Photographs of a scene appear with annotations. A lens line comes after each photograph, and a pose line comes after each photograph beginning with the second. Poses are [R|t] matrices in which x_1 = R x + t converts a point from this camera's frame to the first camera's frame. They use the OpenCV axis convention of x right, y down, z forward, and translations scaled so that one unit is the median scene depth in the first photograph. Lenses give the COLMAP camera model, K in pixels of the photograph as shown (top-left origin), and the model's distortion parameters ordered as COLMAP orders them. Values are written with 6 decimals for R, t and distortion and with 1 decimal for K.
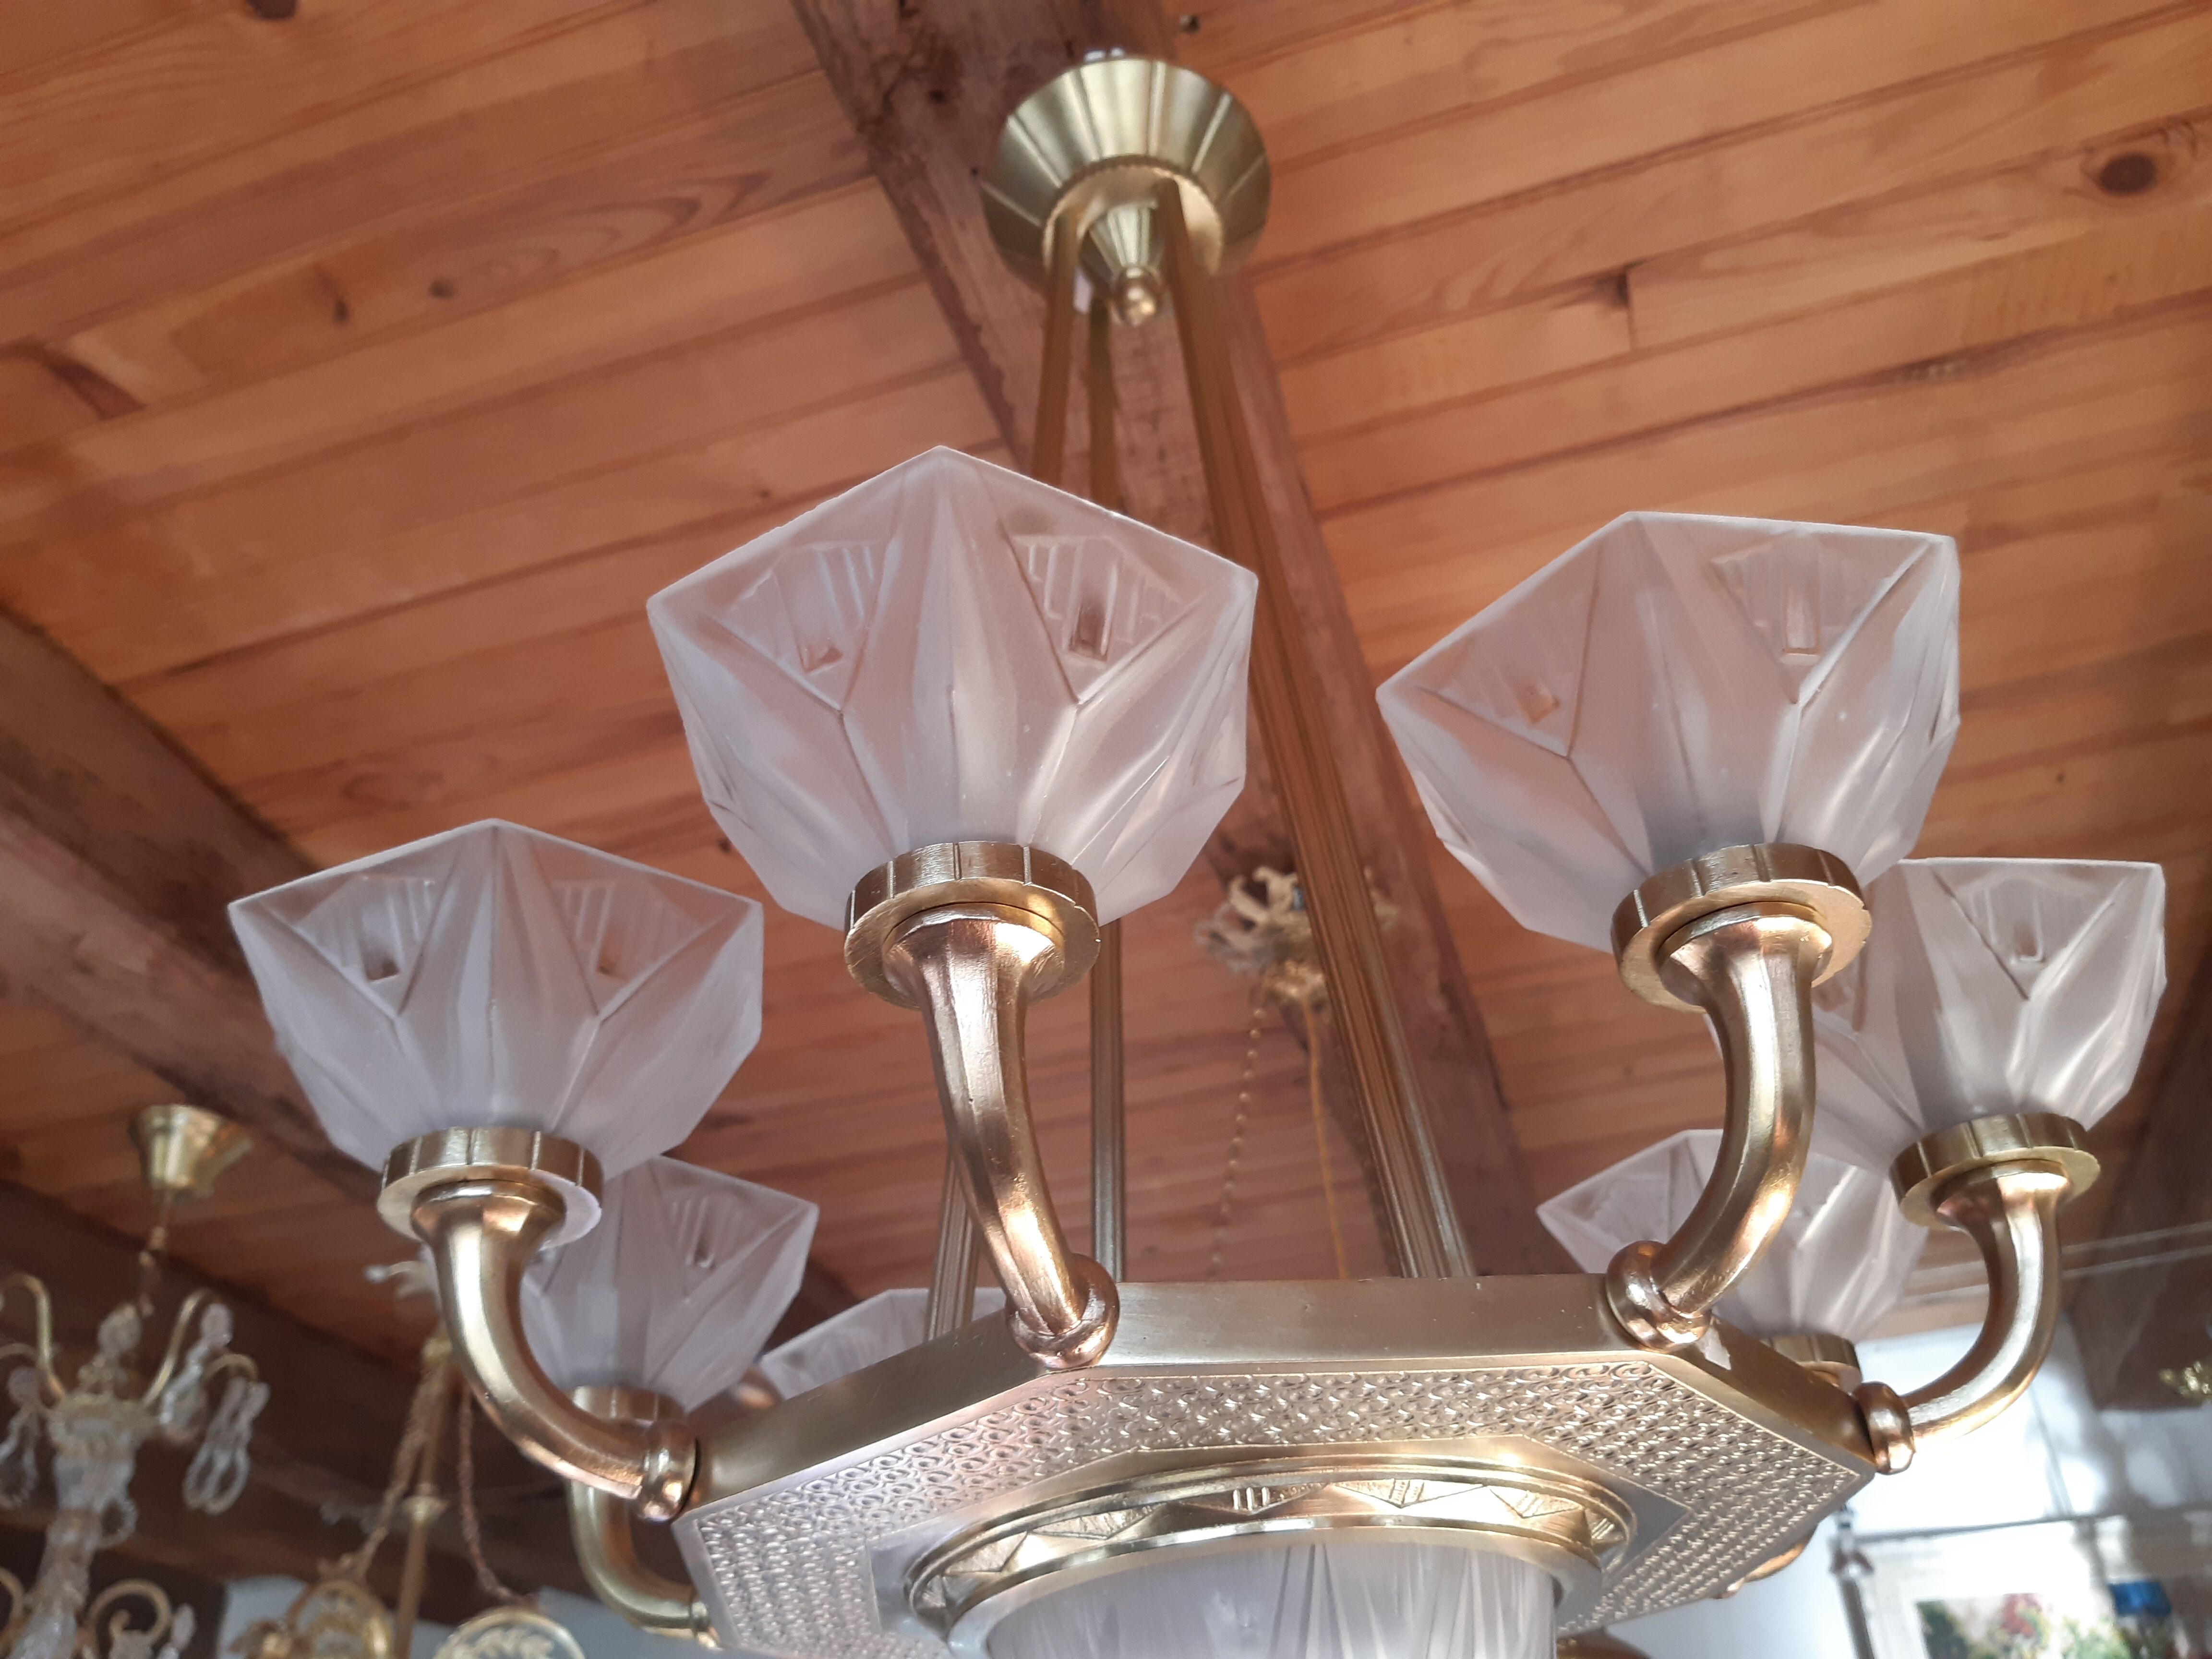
lens RADIAL K [[1738.5, 0, 1178.7], [0, 1738.5, 819.1], [0, 0, 1]] dist [-0.010572, -0.019882]
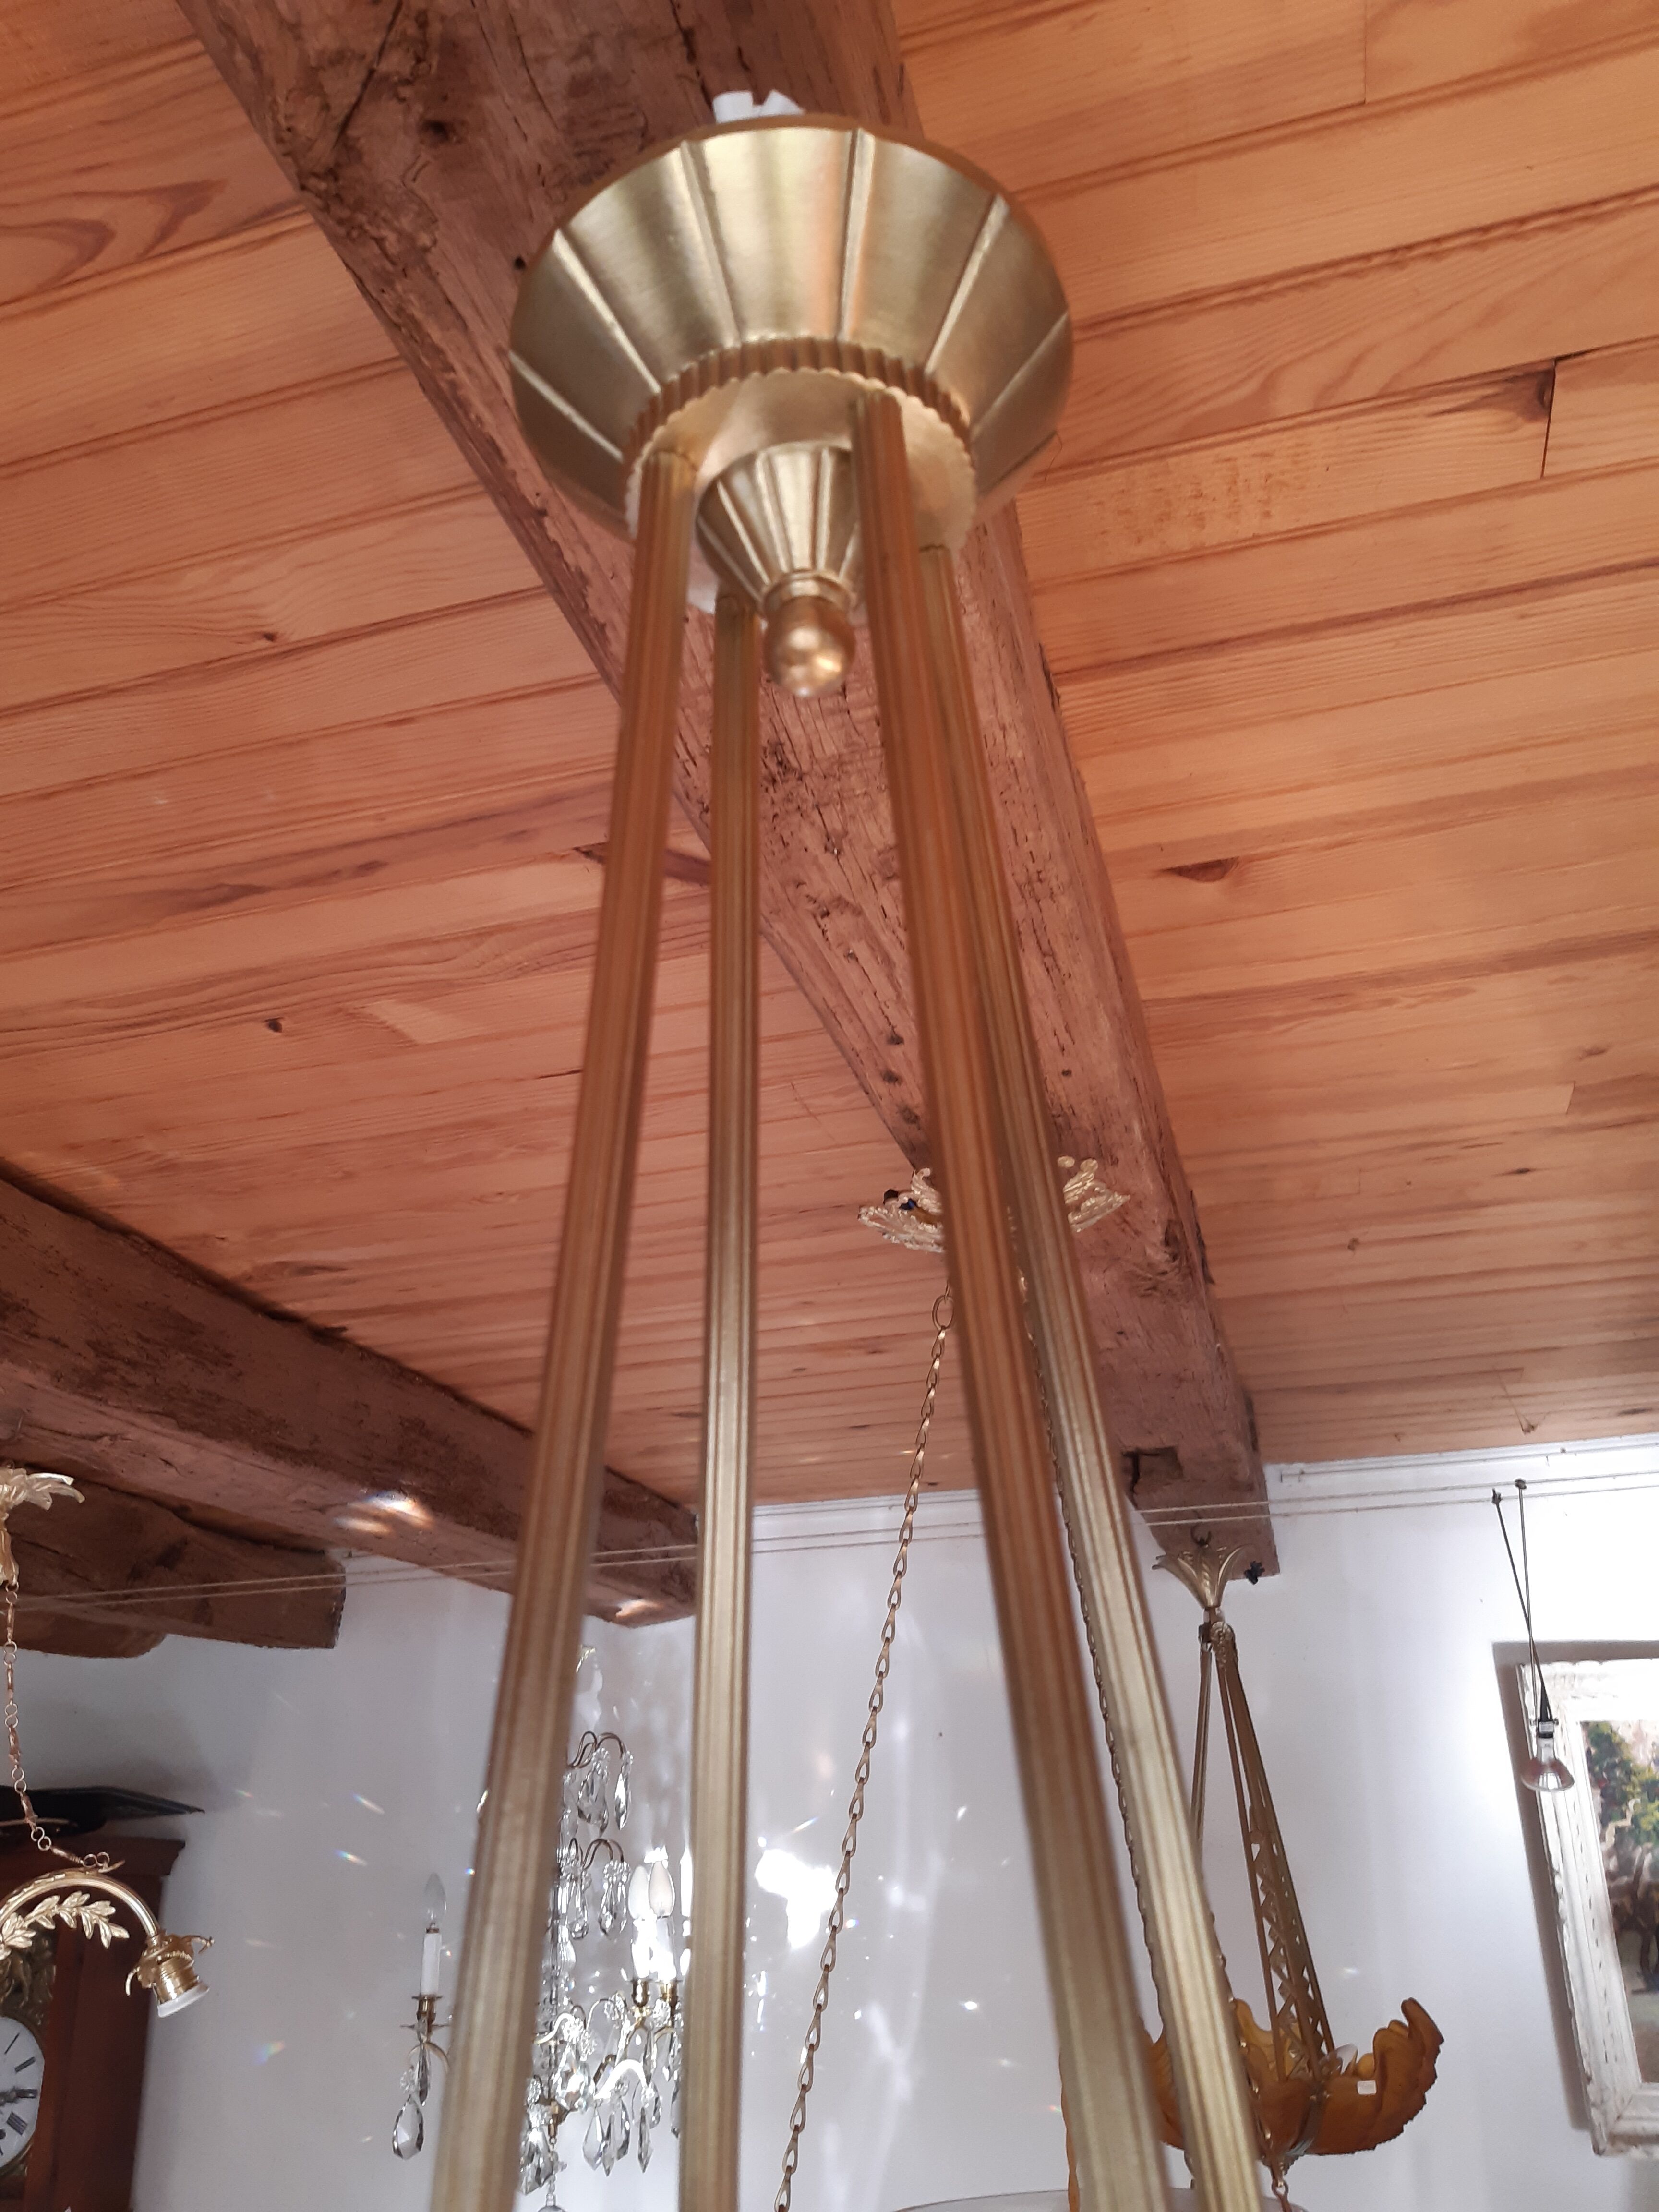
lens RADIAL K [[1738.5, 0, 847.8], [0, 1738.5, 1110.9], [0, 0, 1]] dist [-0.010572, -0.019882]
pose [[0.999551, 0.027644, 0.011555, -0.010740], [-0.029487, 0.976010, 0.215719, -0.208915], [-0.005315, -0.215963, 0.976387, 0.362925]]
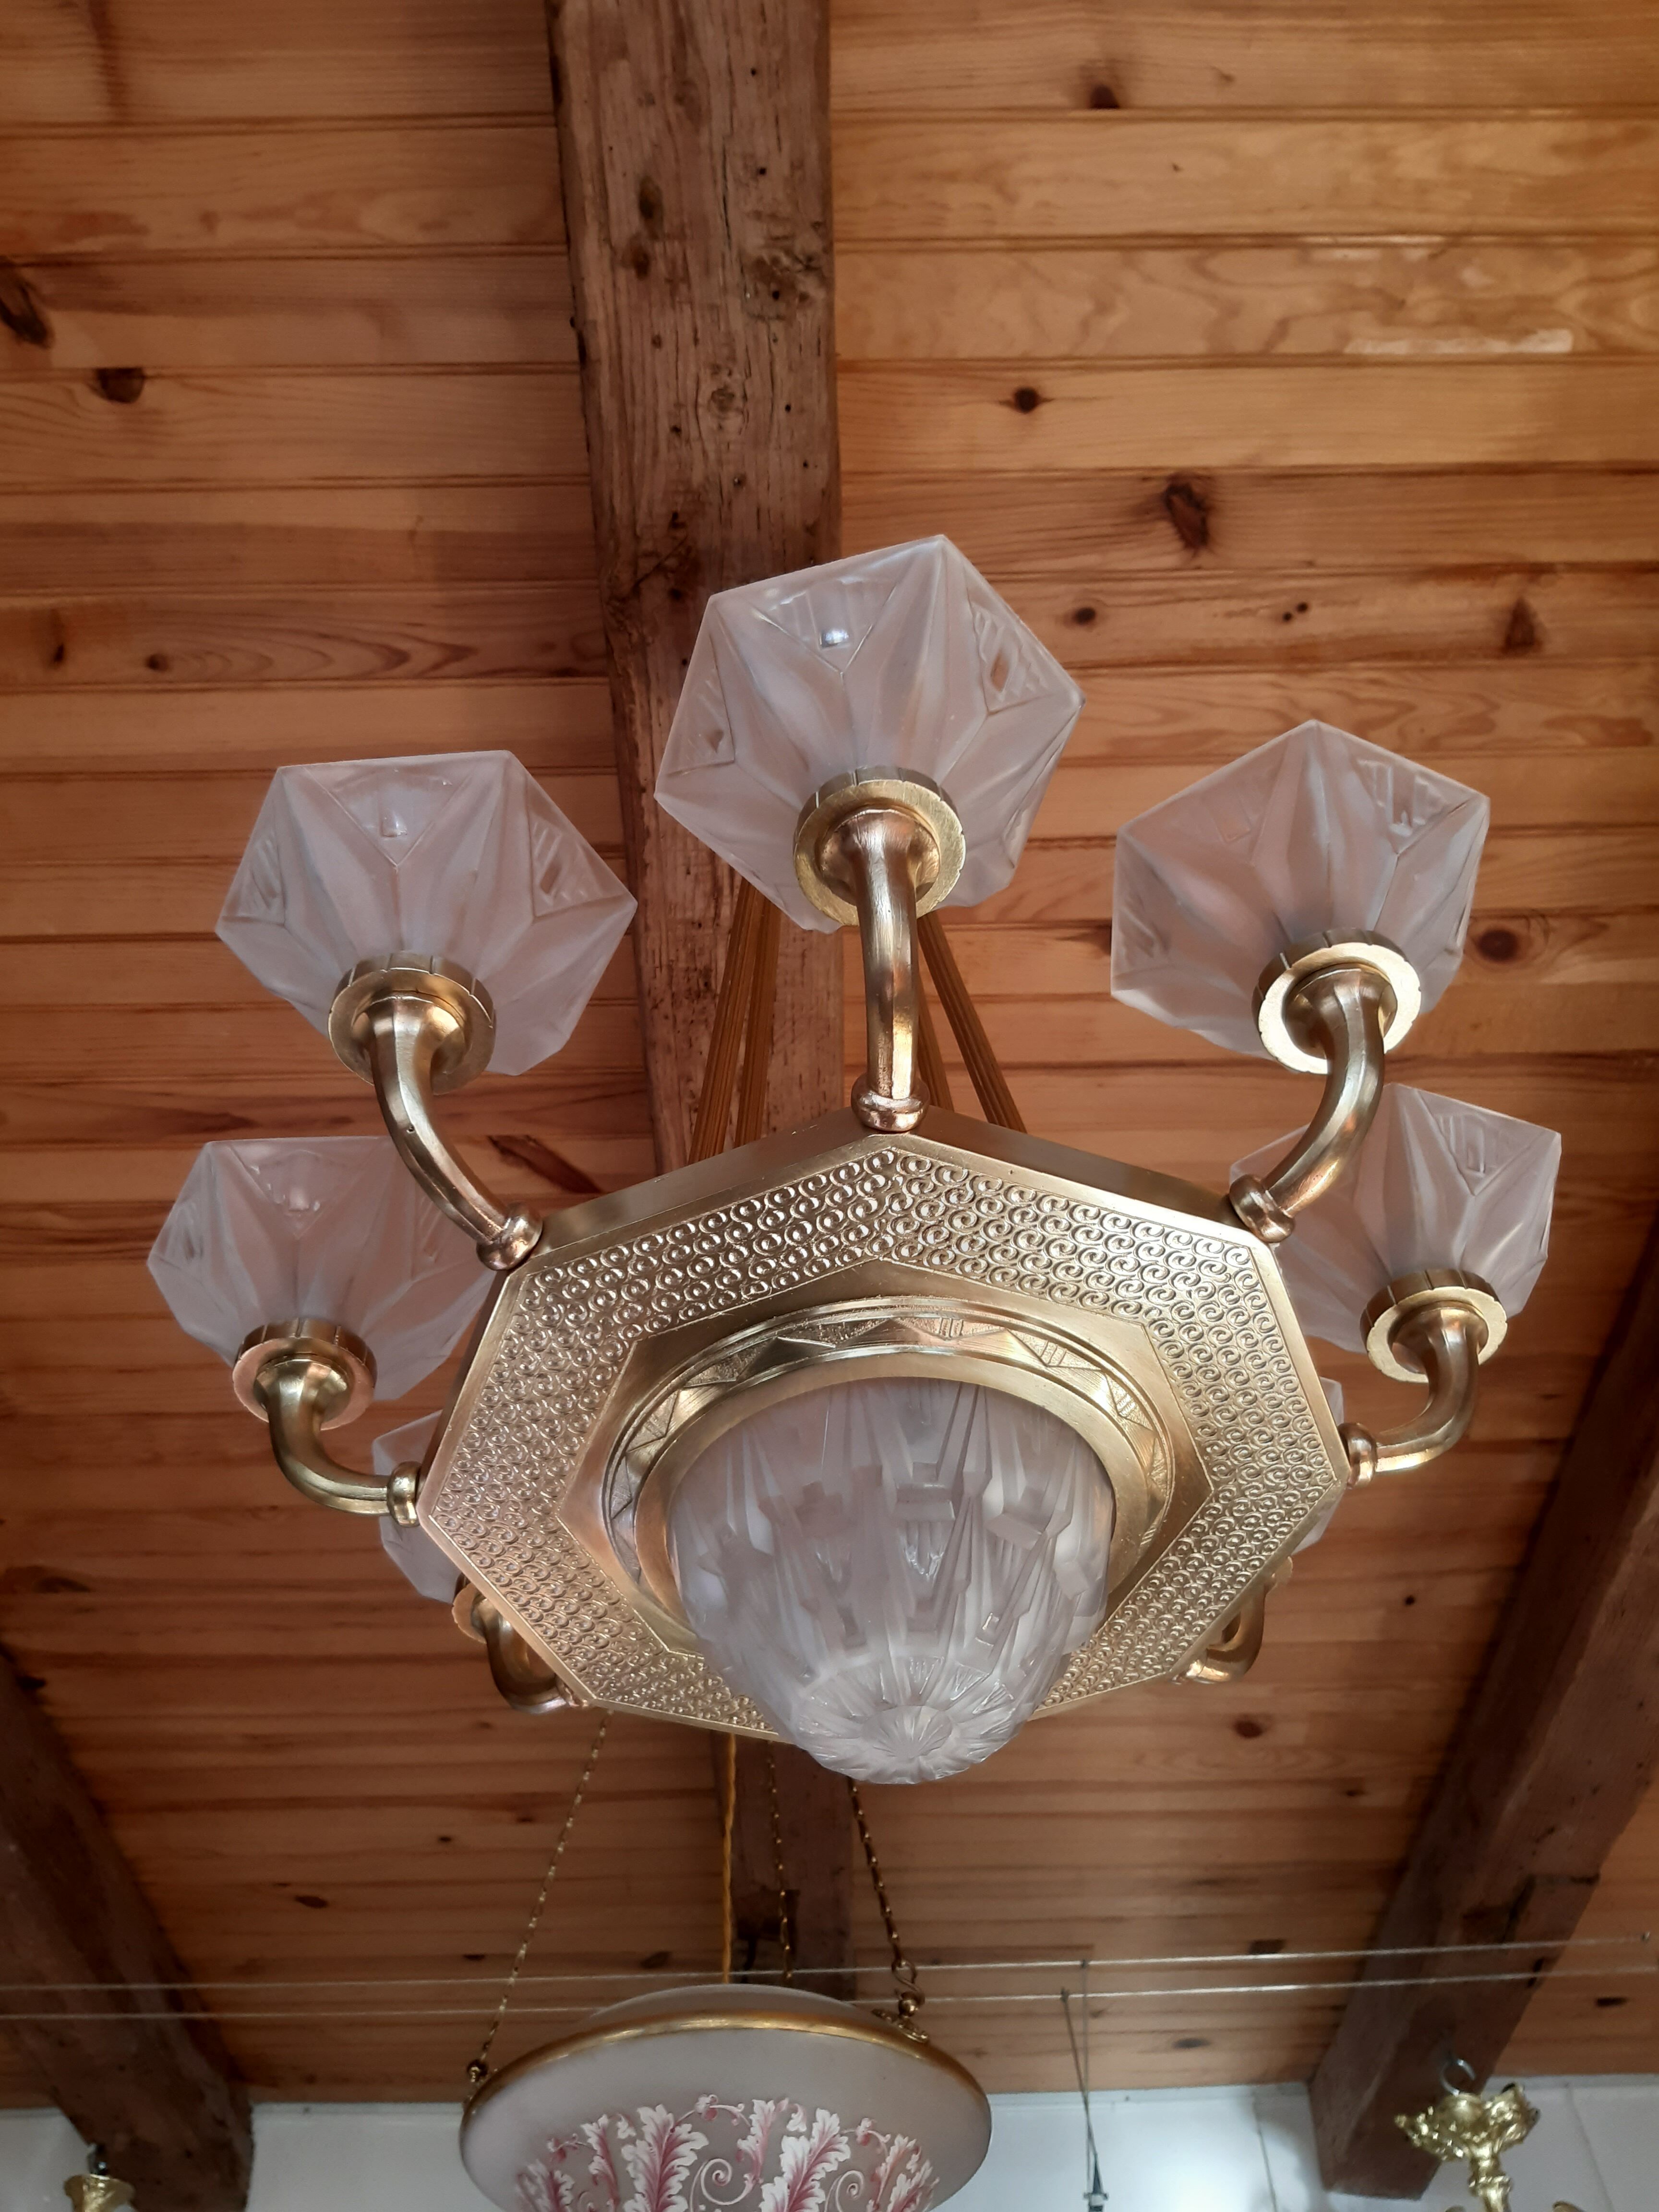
lens RADIAL K [[1738.5, 0, 847.8], [0, 1738.5, 1110.9], [0, 0, 1]] dist [-0.010572, -0.019882]
pose [[0.958601, 0.237772, 0.156680, -0.110524], [-0.186199, 0.939704, -0.286858, 0.242615], [-0.215440, 0.245809, 0.945073, -0.118566]]
